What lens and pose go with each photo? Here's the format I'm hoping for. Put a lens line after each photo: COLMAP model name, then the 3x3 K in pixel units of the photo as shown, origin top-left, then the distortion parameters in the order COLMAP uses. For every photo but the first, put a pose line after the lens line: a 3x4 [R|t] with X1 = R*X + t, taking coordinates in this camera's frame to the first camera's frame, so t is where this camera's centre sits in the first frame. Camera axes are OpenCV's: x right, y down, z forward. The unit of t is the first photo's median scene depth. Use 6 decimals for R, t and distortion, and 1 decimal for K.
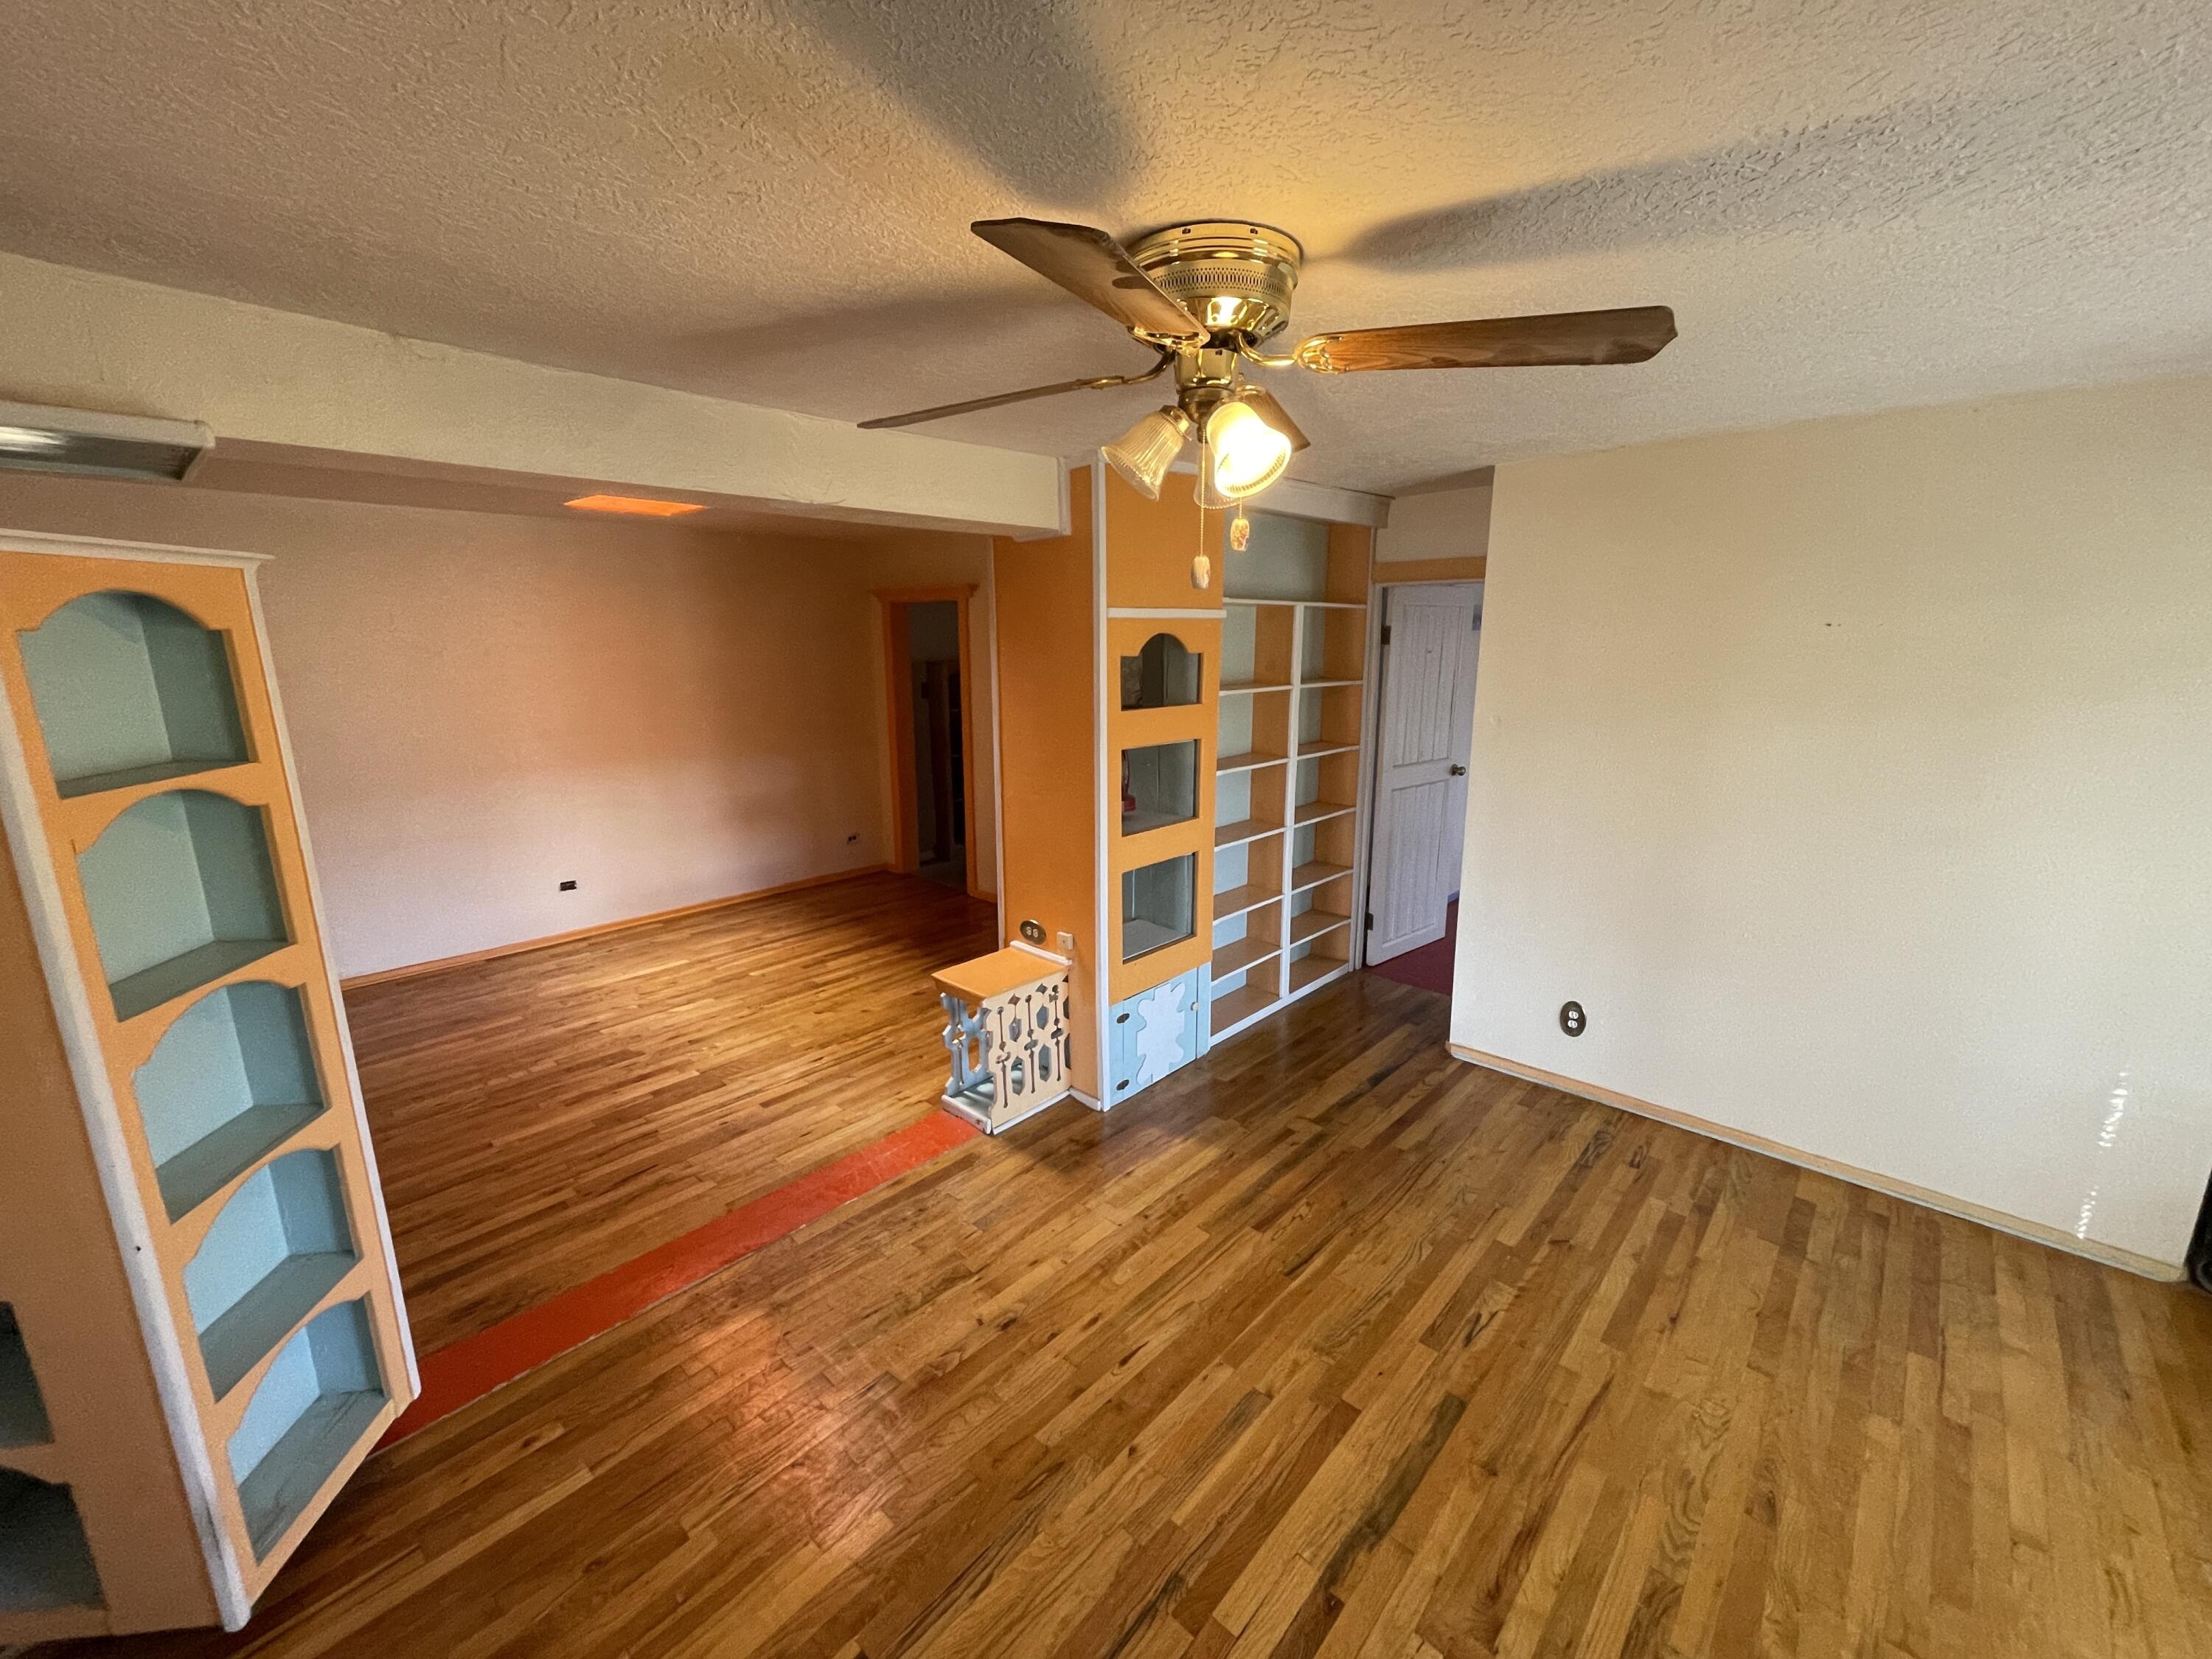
lens RADIAL K [[902.8, 0, 1112.5], [0, 902.8, 820.1], [0, 0, 1]] dist [0.010934, -0.000088]
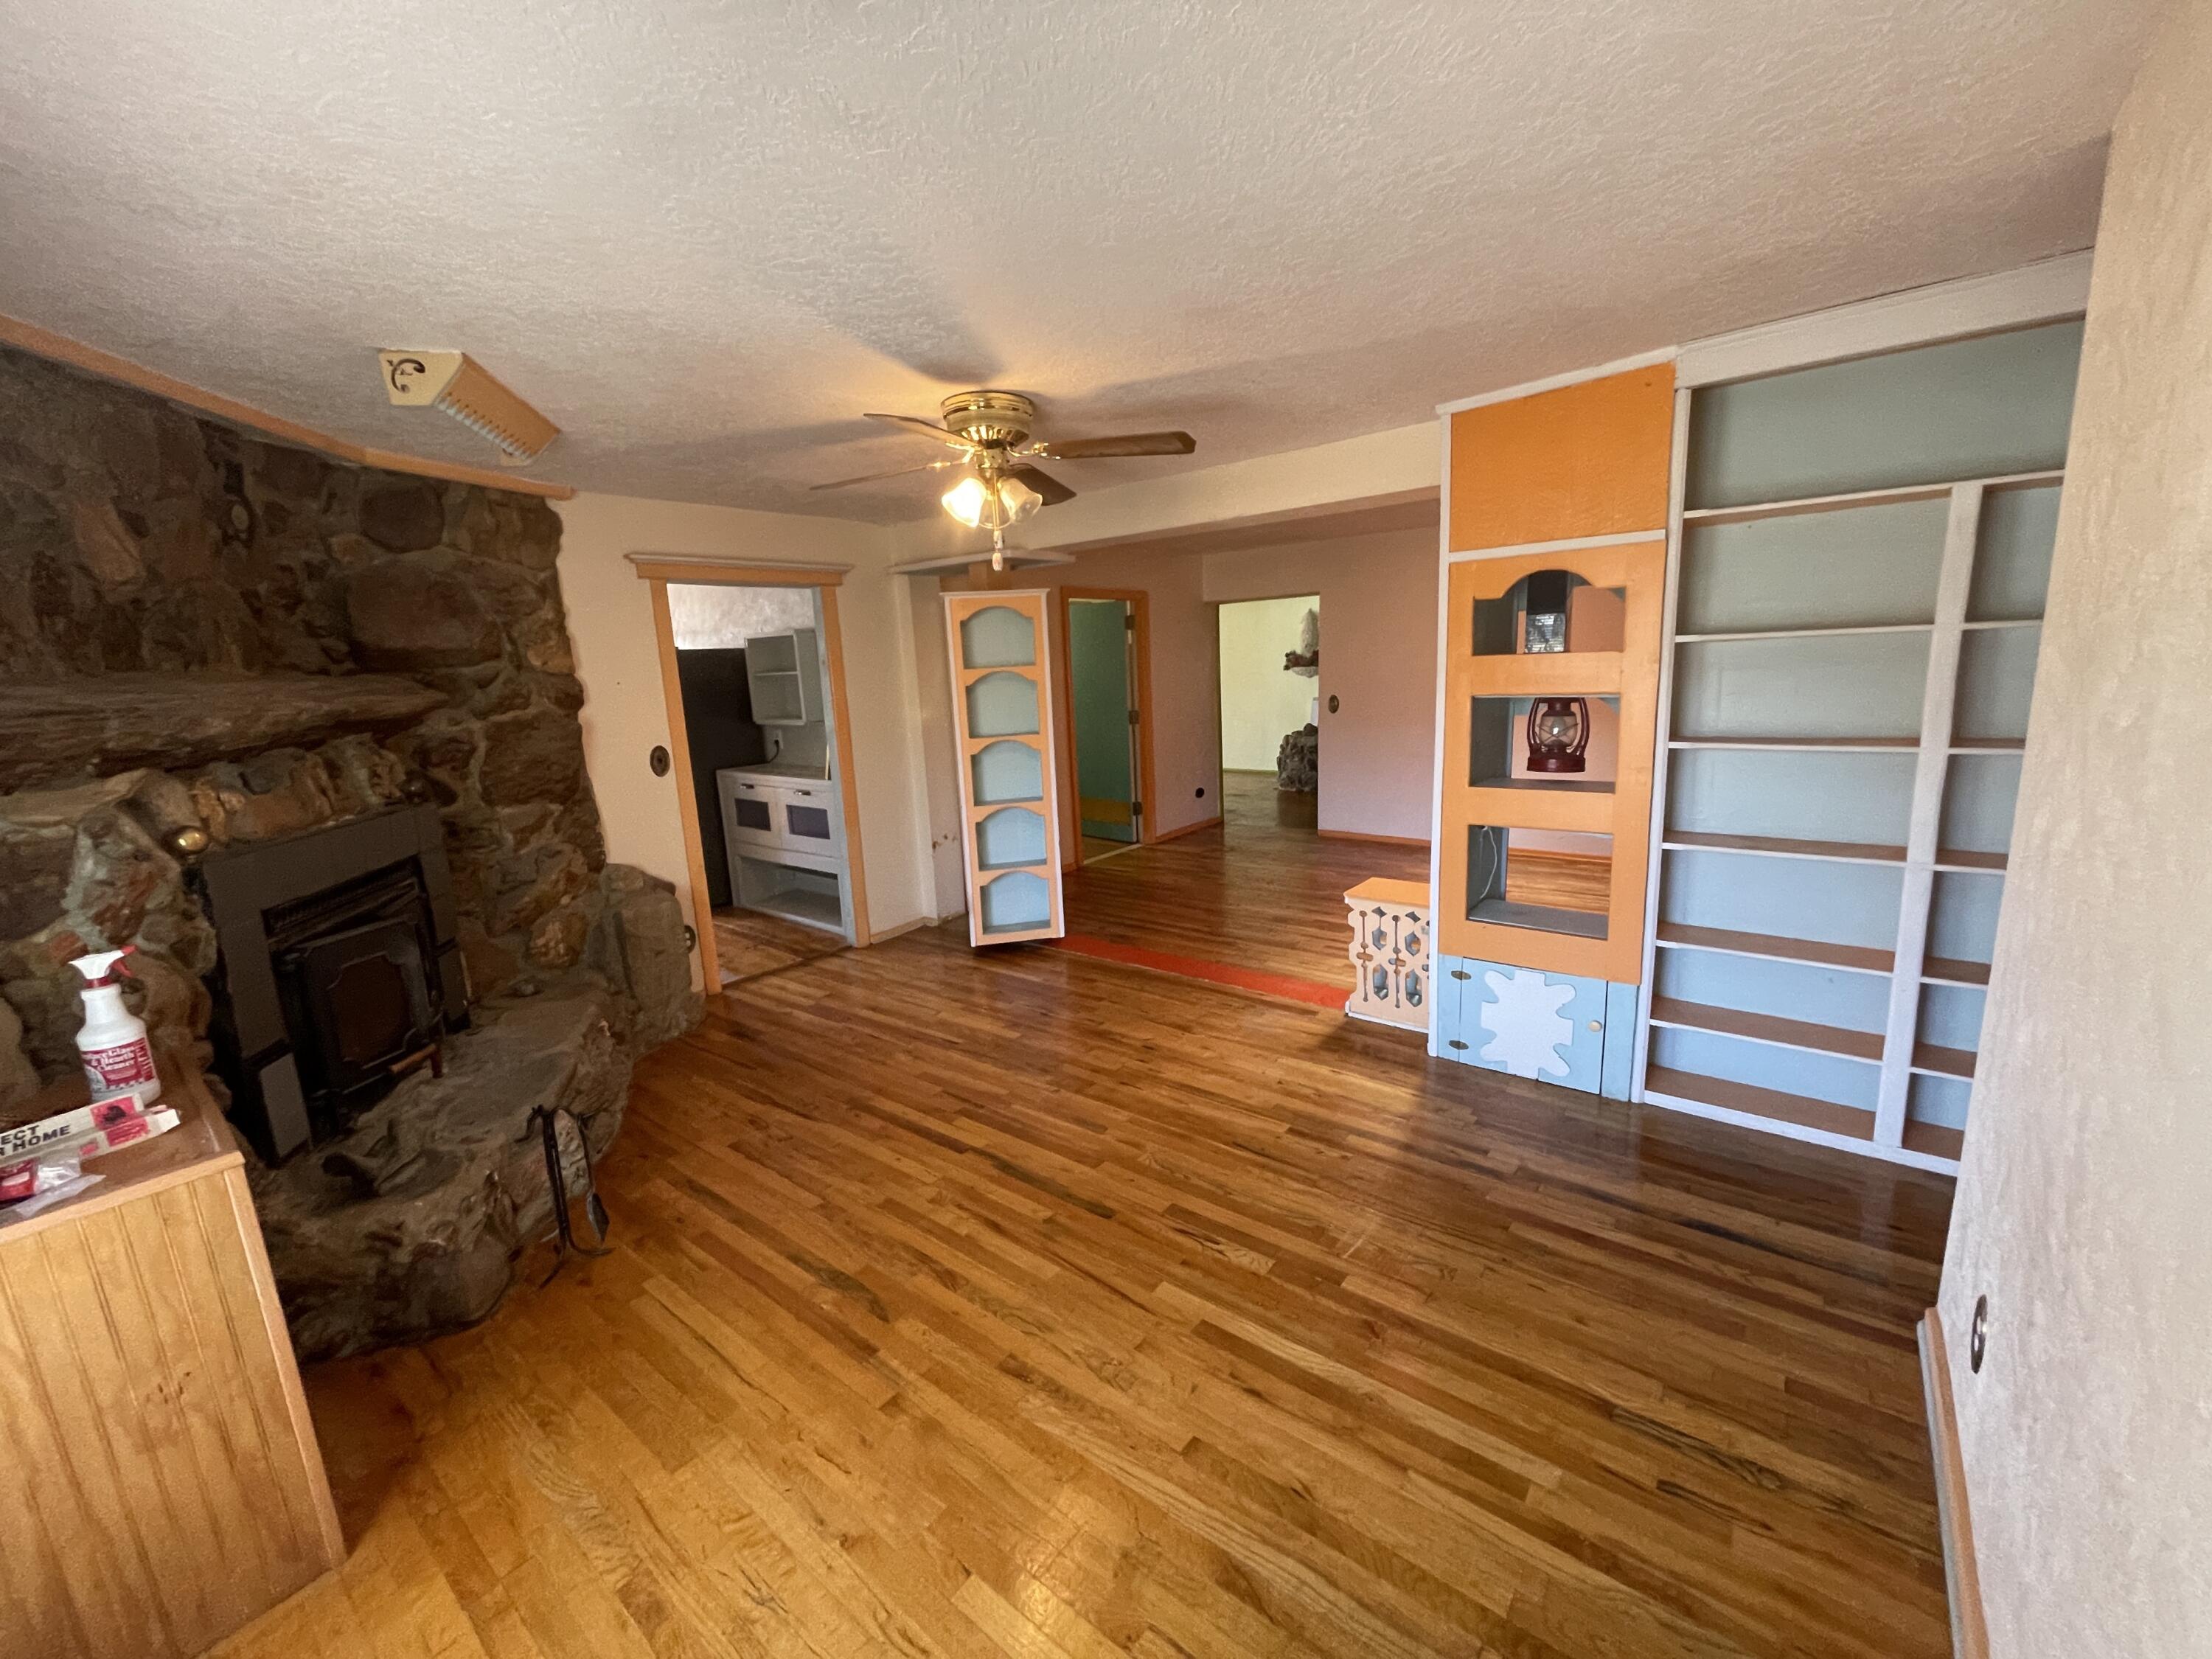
lens RADIAL K [[888.8, 0, 1097.2], [0, 888.8, 827.5], [0, 0, 1]] dist [0.000522, -0.000246]
pose [[0.056733, 0.169935, -0.983821, 0.969363], [-0.163236, 0.973727, 0.158778, -0.025452], [0.984955, 0.151587, 0.082982, 0.544387]]
